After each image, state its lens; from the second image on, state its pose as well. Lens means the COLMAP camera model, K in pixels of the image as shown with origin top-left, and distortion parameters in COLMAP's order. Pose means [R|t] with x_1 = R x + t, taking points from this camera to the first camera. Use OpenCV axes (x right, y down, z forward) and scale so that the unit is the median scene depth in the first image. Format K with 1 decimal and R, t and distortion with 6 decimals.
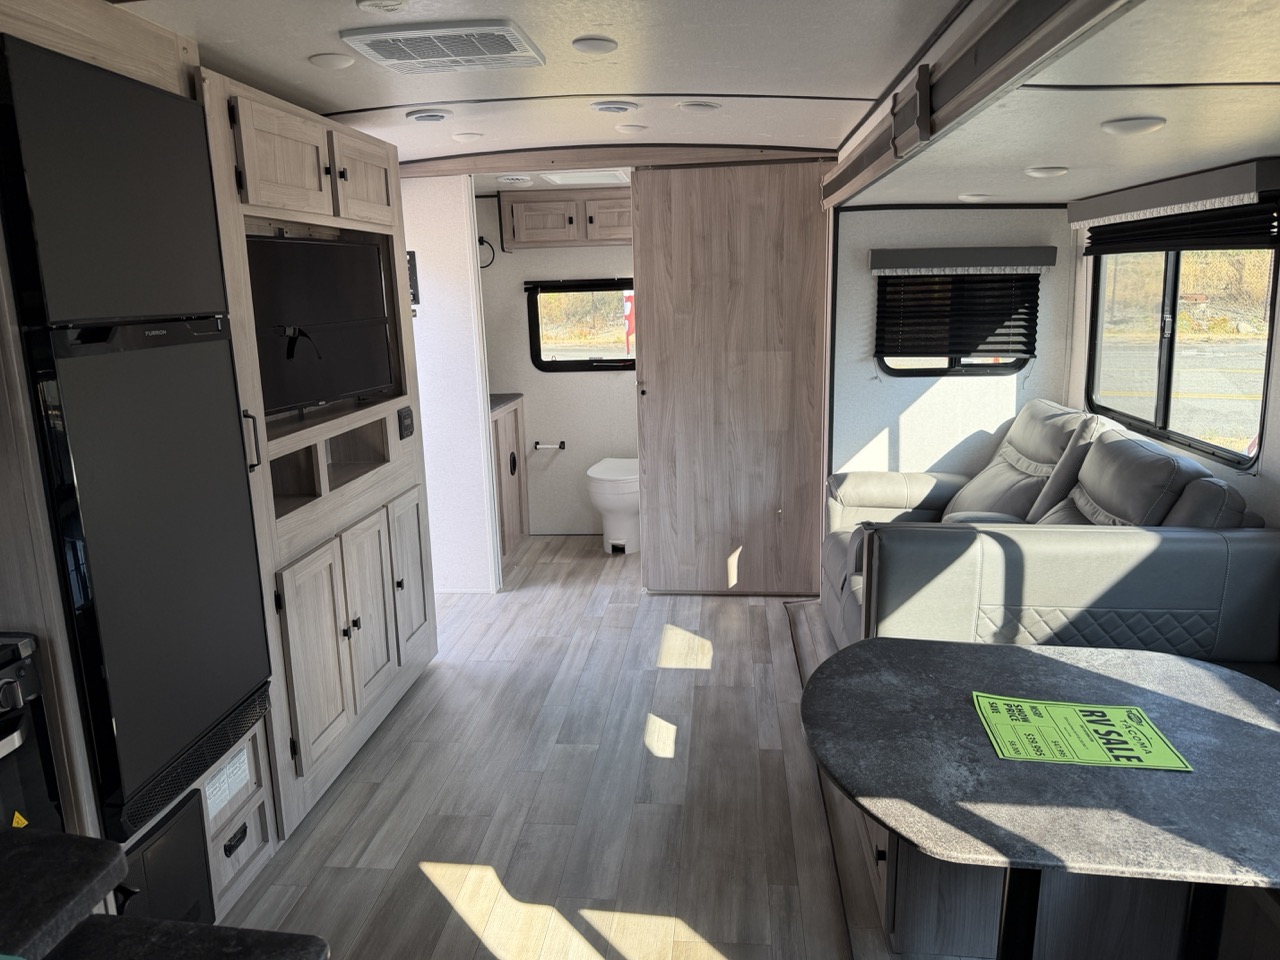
lens RADIAL K [[912.8, 0, 585.2], [0, 912.8, 487.8], [0, 0, 1]] dist [0.011898, -0.054787]
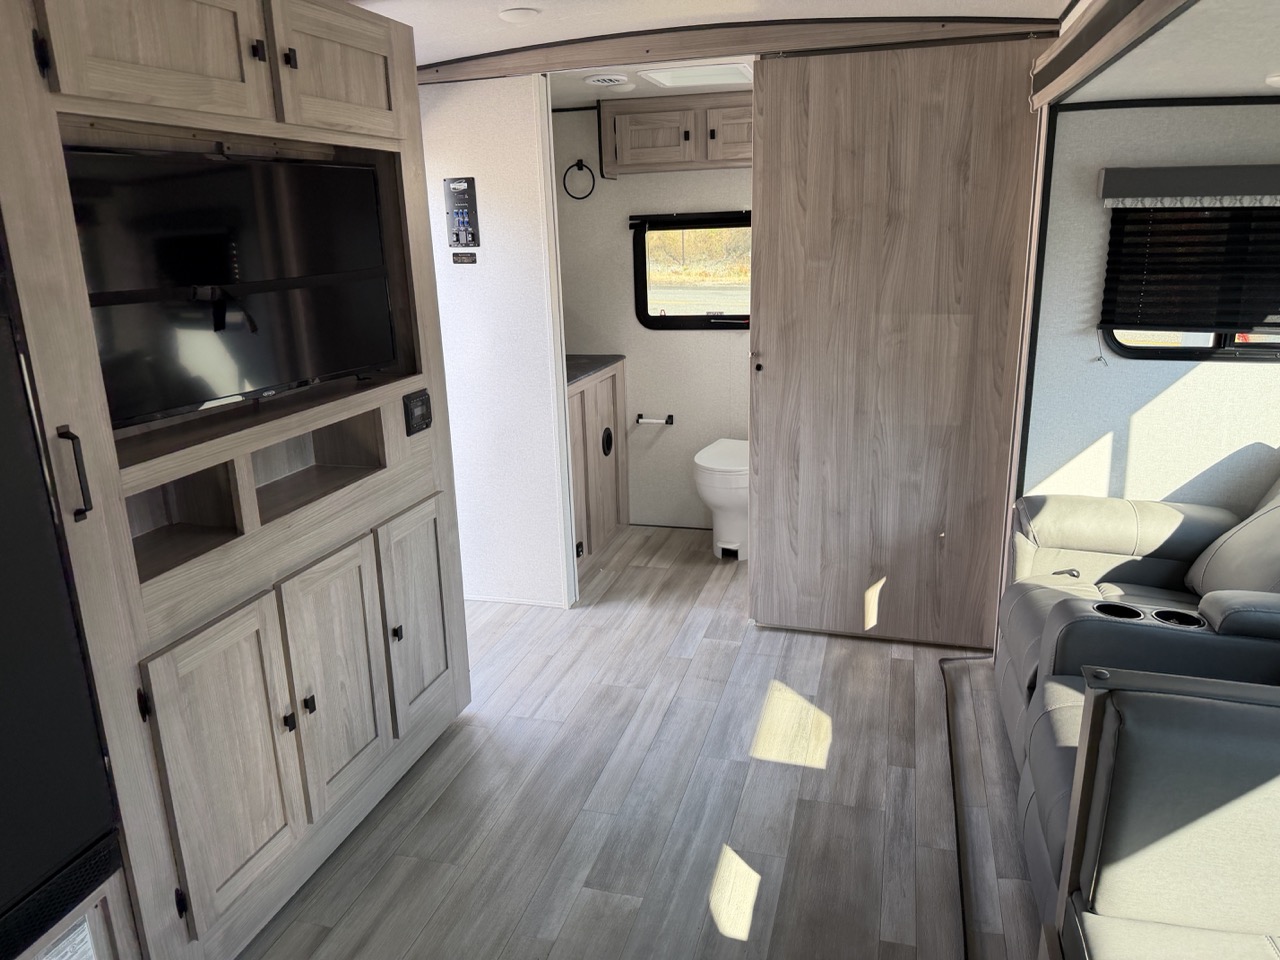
lens RADIAL K [[912.8, 0, 591.9], [0, 912.8, 490.5], [0, 0, 1]] dist [0.011898, -0.054787]
pose [[0.986021, 0.044919, -0.160451, 0.058168], [-0.033397, 0.996713, 0.073803, -0.060333], [0.163239, -0.067413, 0.984281, 0.261567]]
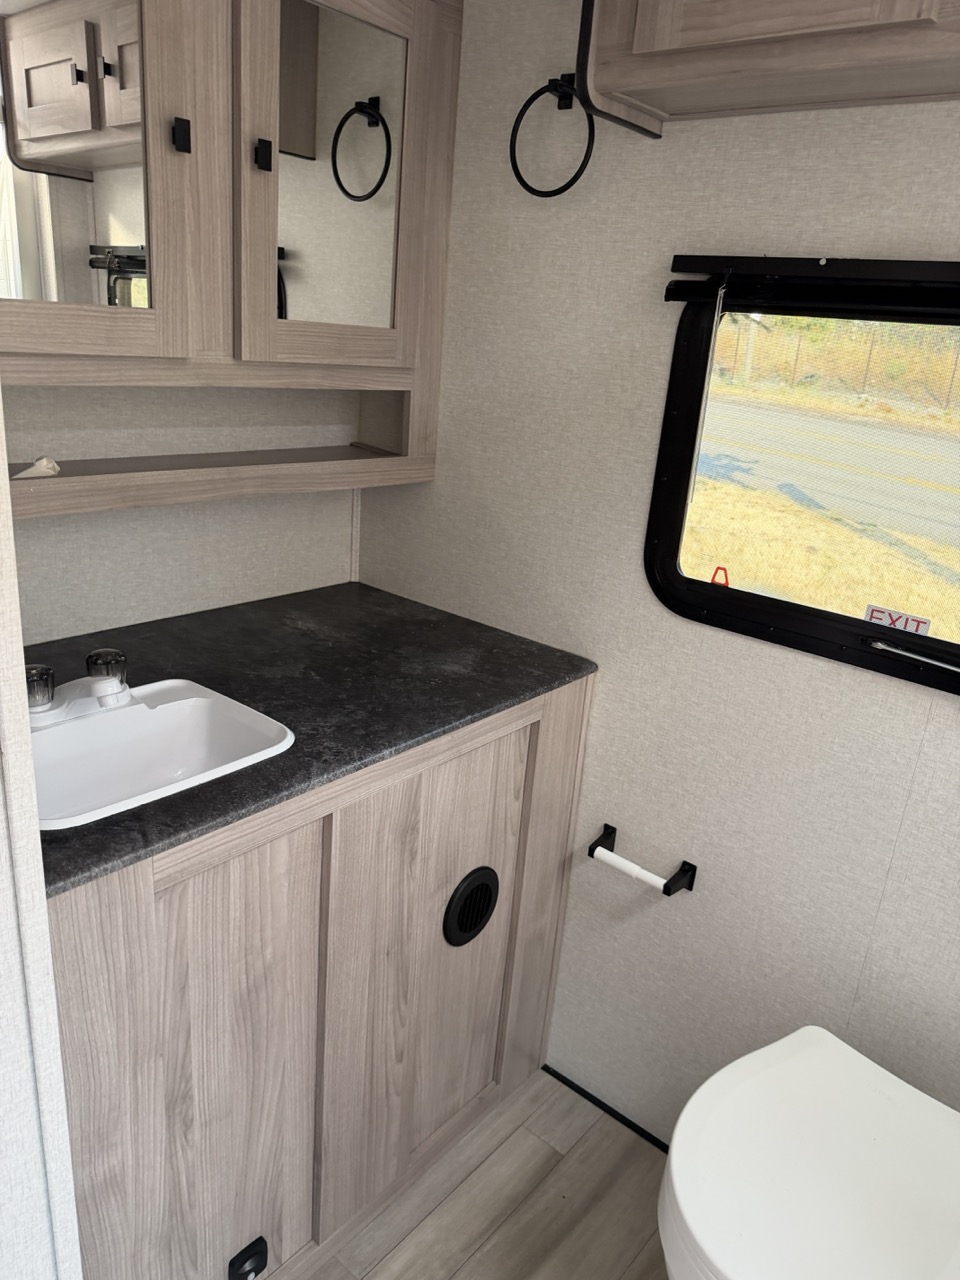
lens RADIAL K [[912.8, 0, 478.4], [0, 912.8, 637.7], [0, 0, 1]] dist [0.011898, -0.054787]
pose [[0.849390, 0.269330, -0.453870, 0.041977], [-0.219055, 0.962321, 0.161102, -0.218166], [0.480159, -0.037416, 0.876383, 1.065626]]
